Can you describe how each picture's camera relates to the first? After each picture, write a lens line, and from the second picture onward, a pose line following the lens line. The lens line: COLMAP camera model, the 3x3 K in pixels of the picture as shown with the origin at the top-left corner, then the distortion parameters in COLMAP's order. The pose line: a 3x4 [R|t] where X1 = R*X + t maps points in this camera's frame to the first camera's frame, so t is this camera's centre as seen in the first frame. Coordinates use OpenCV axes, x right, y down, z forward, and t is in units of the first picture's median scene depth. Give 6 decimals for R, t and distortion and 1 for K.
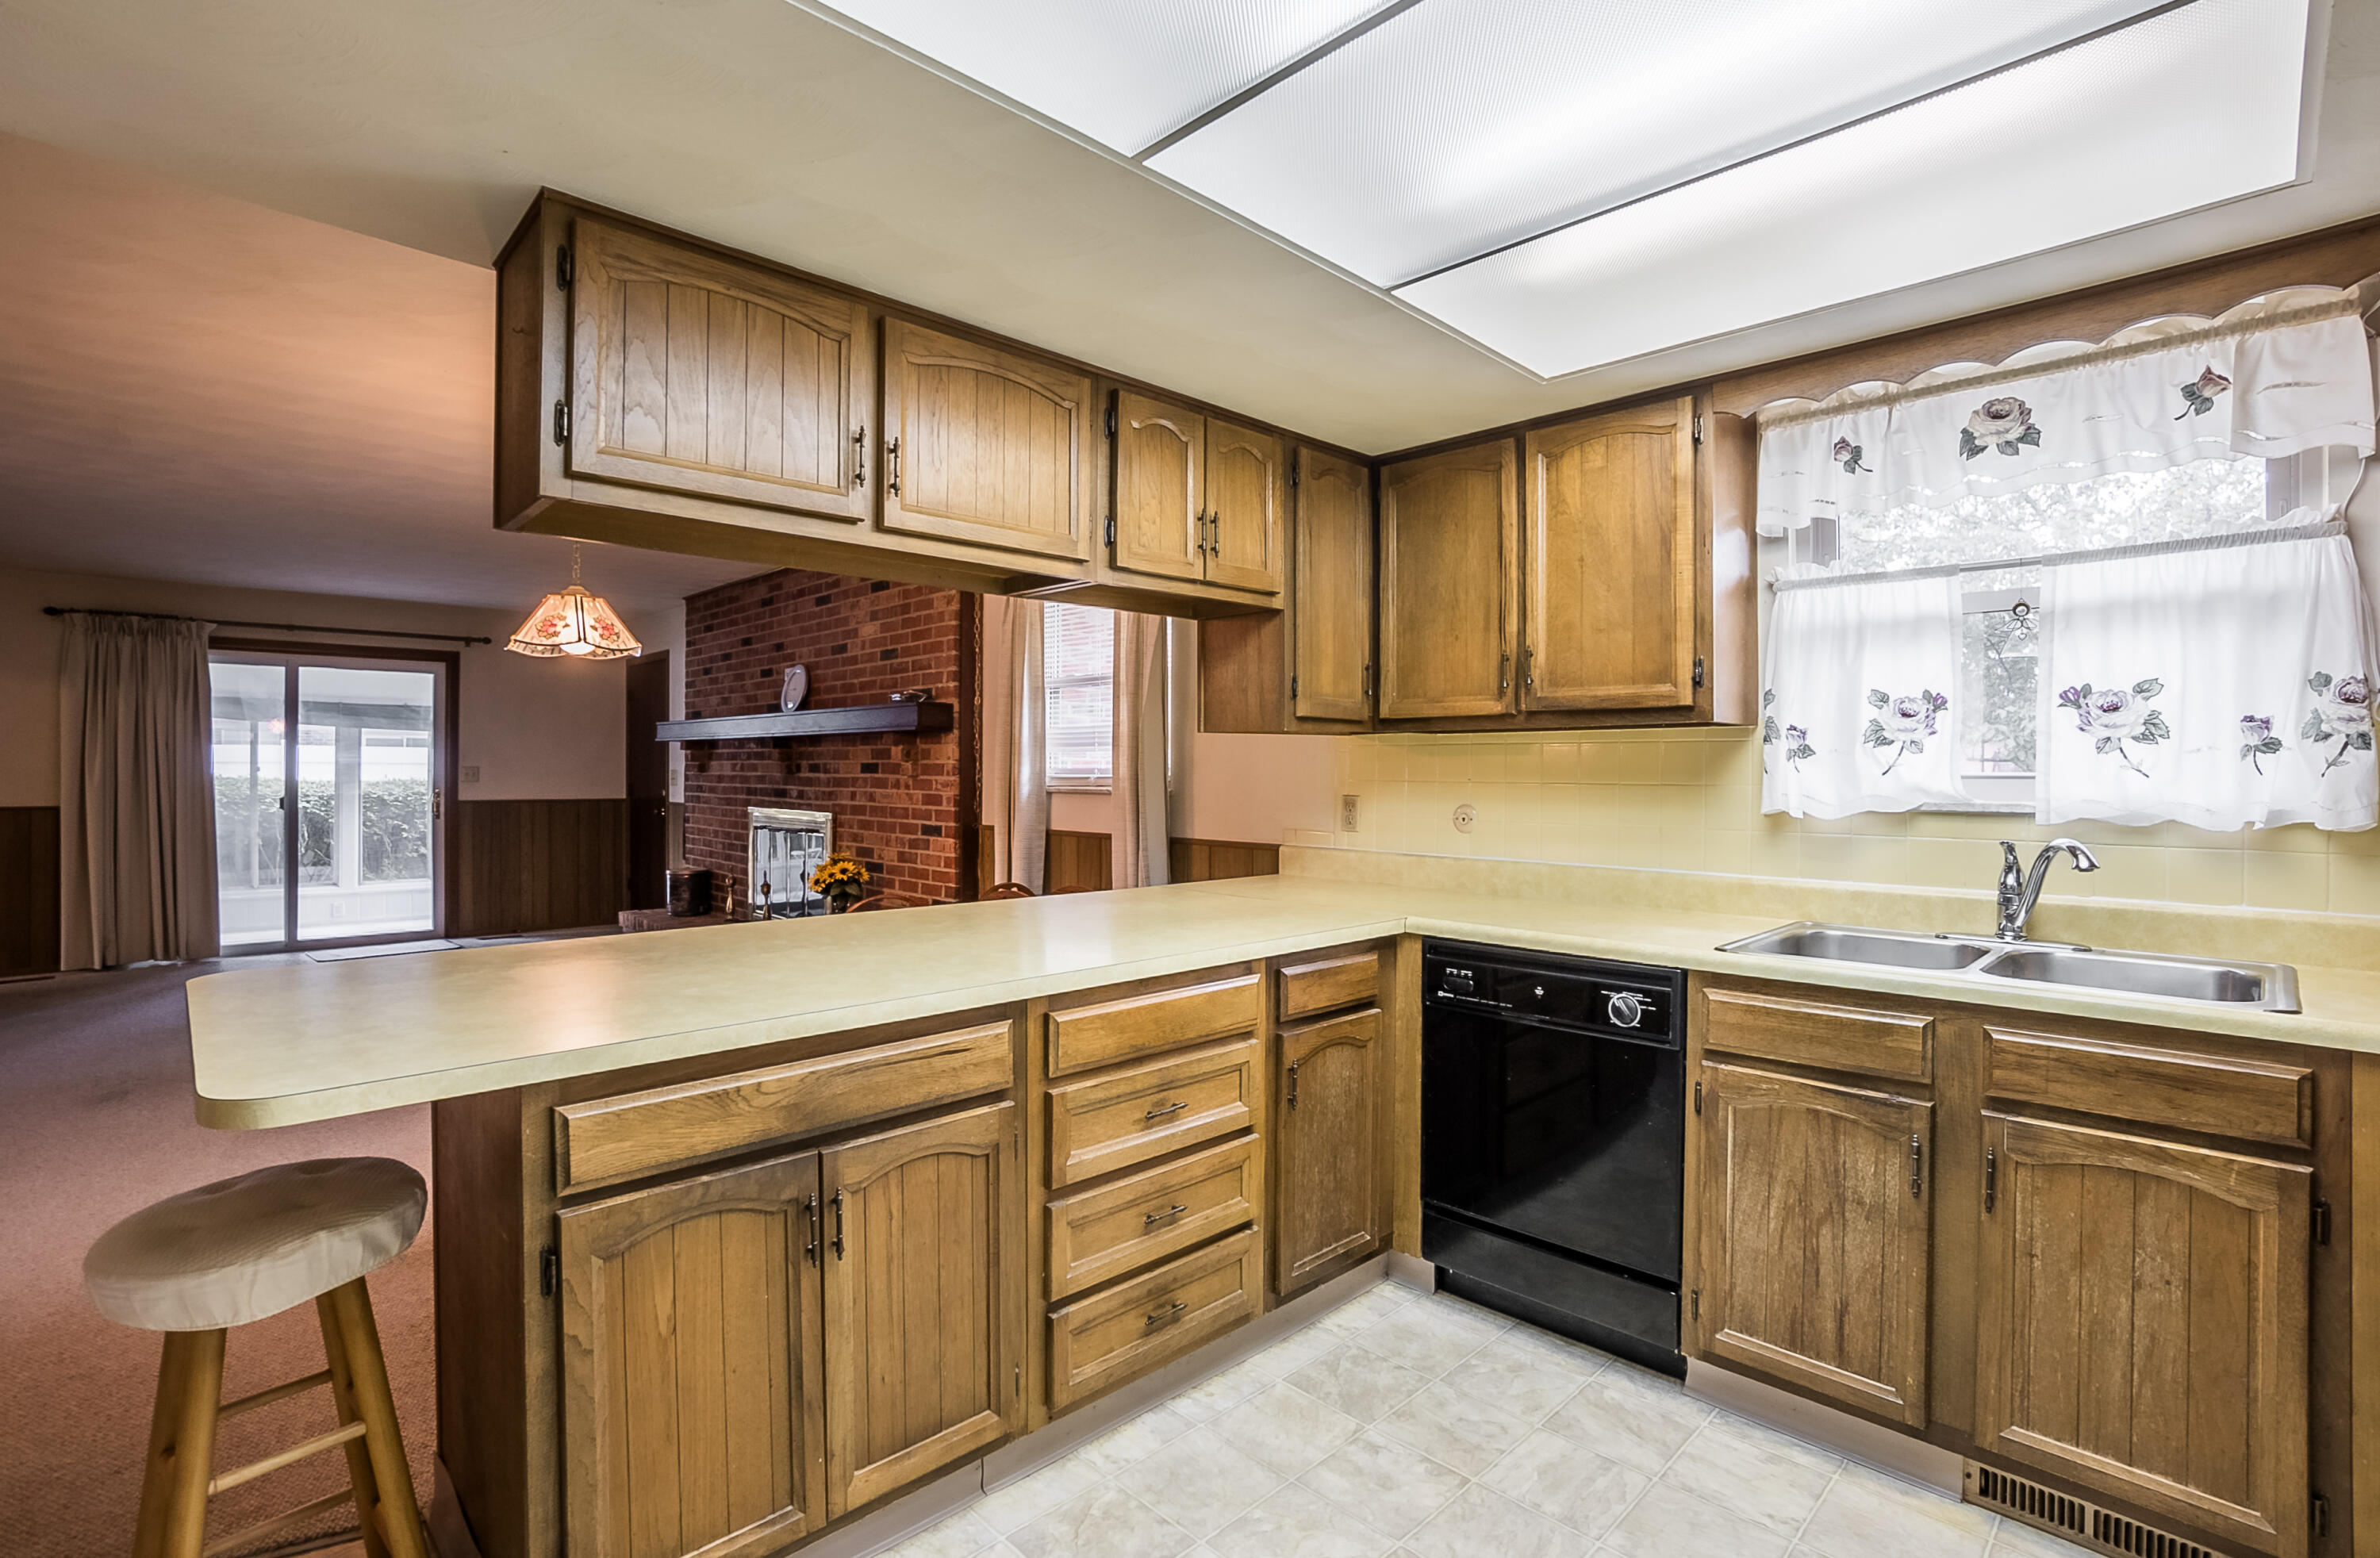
lens RADIAL K [[1079.4, 0, 1191.5], [0, 1079.4, 783.3], [0, 0, 1]] dist [0.001053, 0.000013]
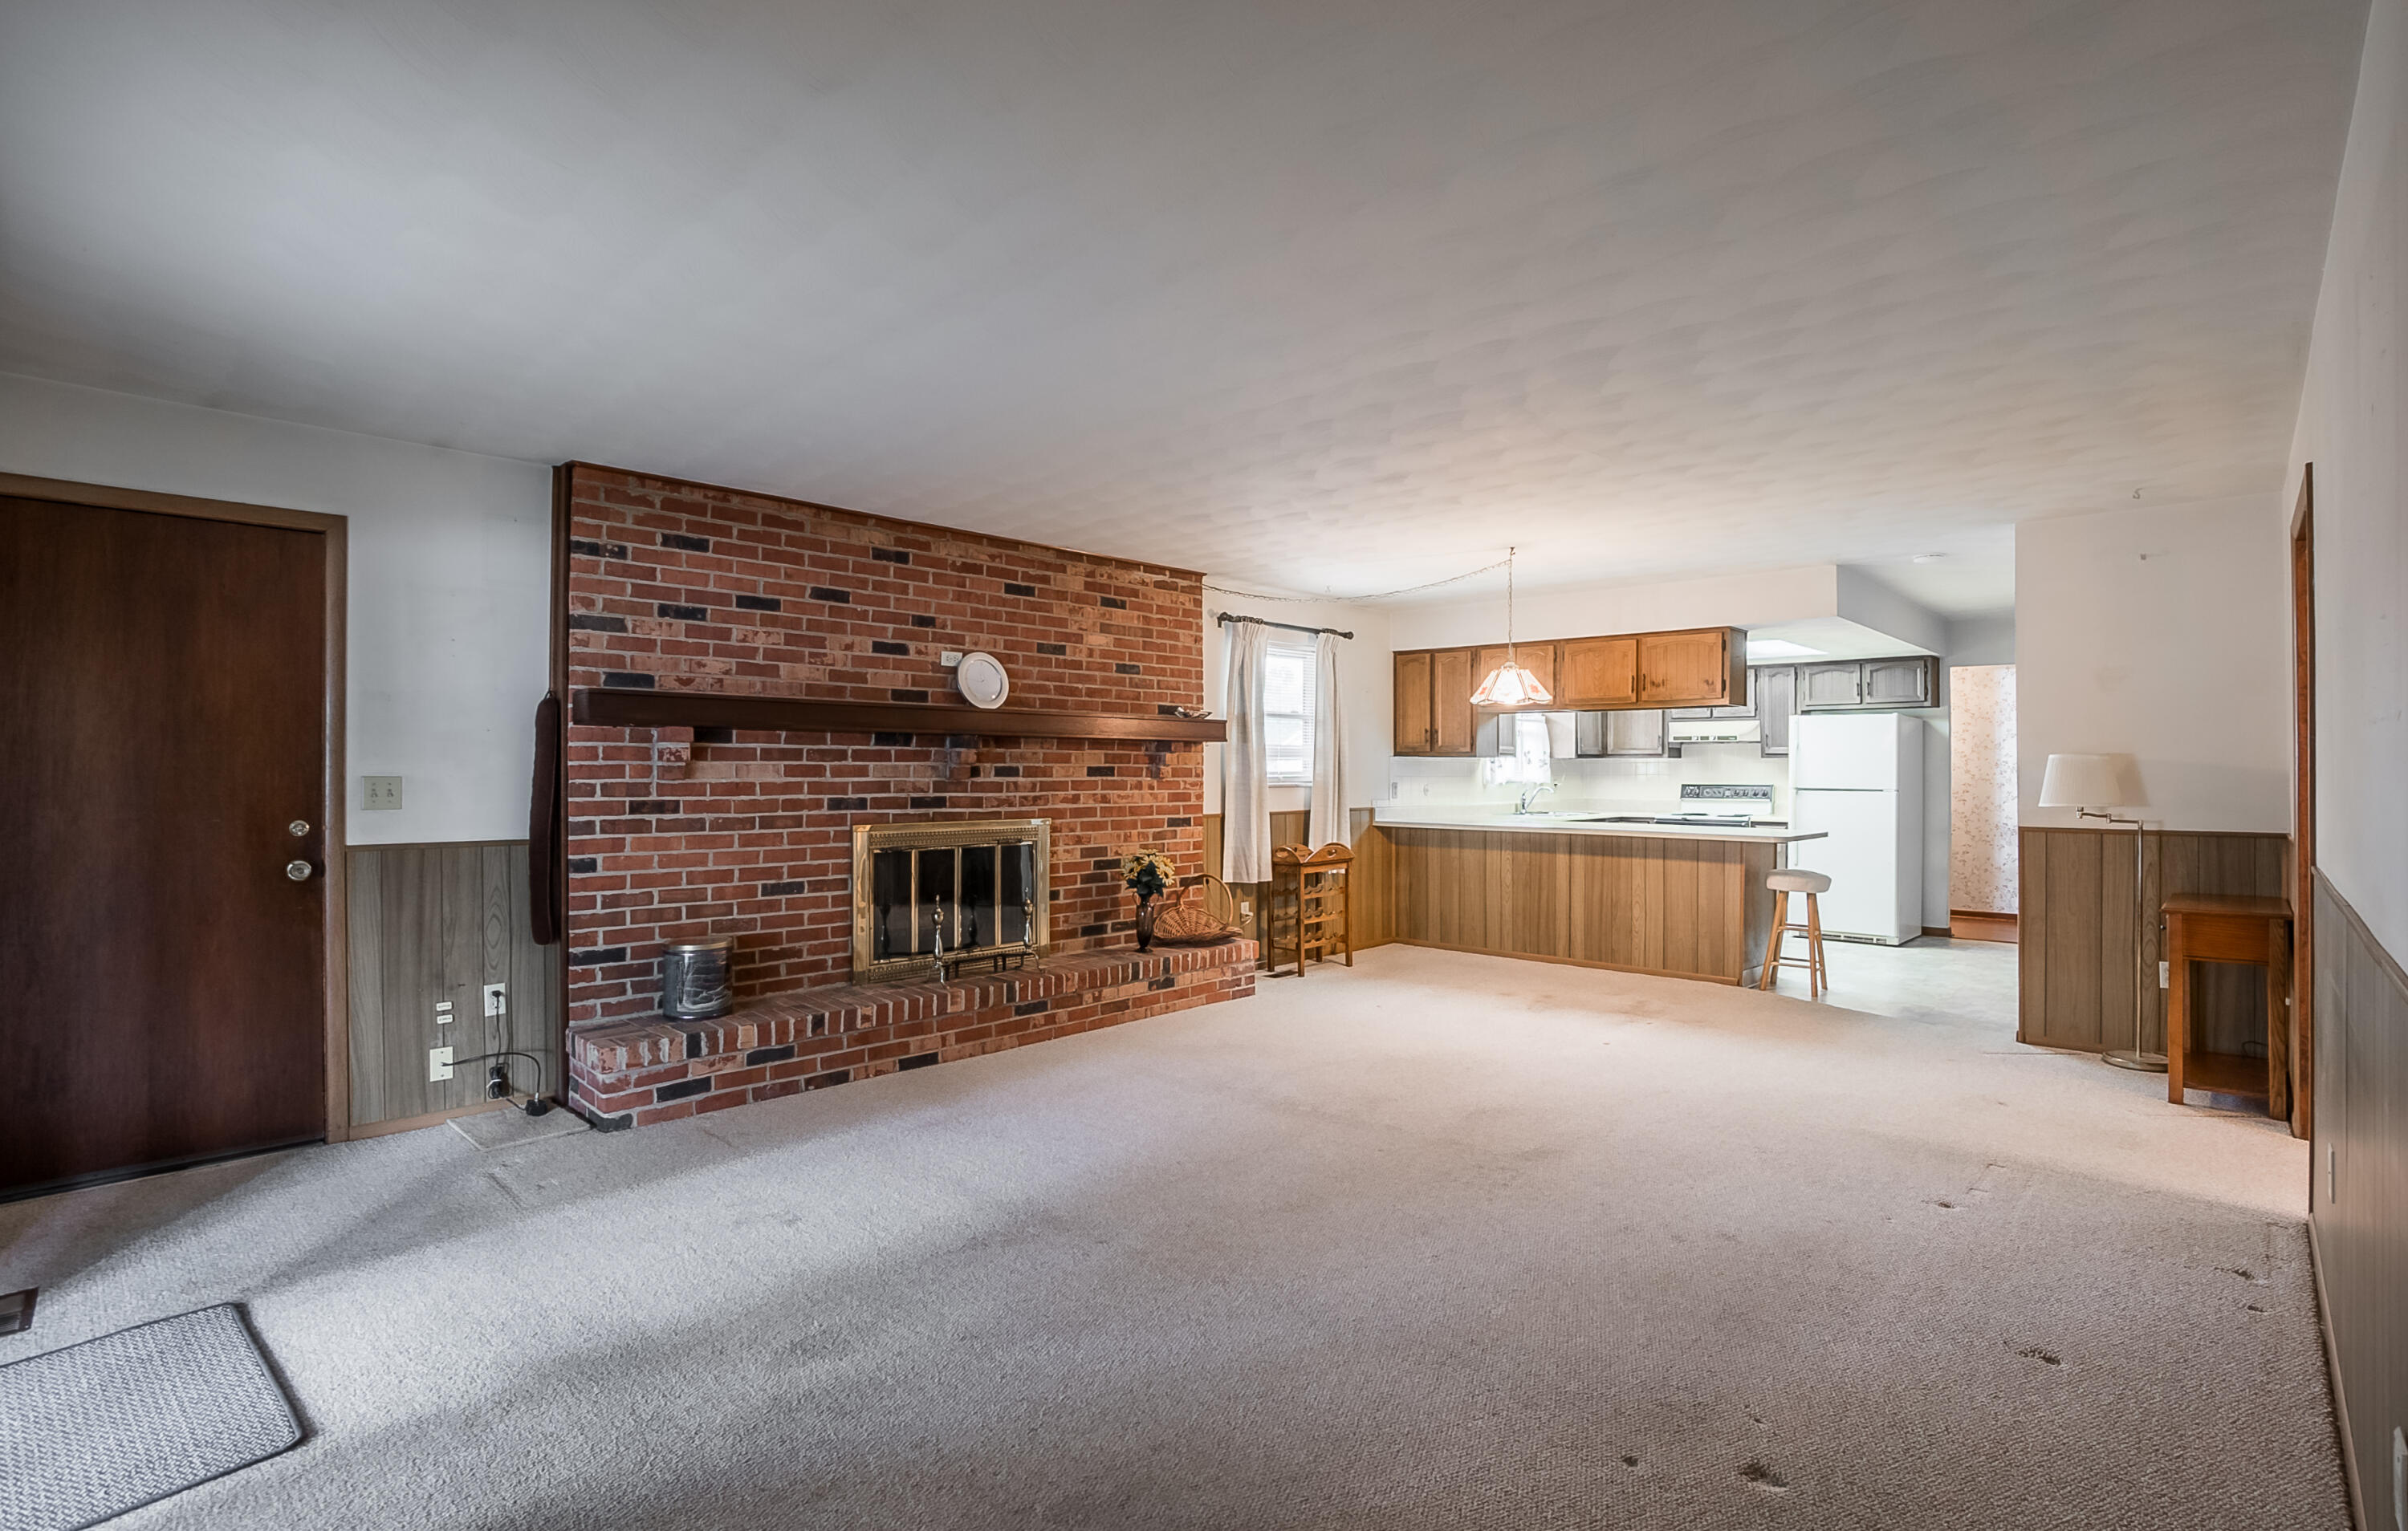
lens RADIAL K [[1157.5, 0, 1205.7], [0, 1157.5, 764.9], [0, 0, 1]] dist [-0.000396, -0.000002]
pose [[-0.063158, -0.001665, 0.998002, -1.460824], [0.009679, 0.999951, 0.002281, -0.022504], [-0.997957, 0.009804, -0.063138, 0.988823]]
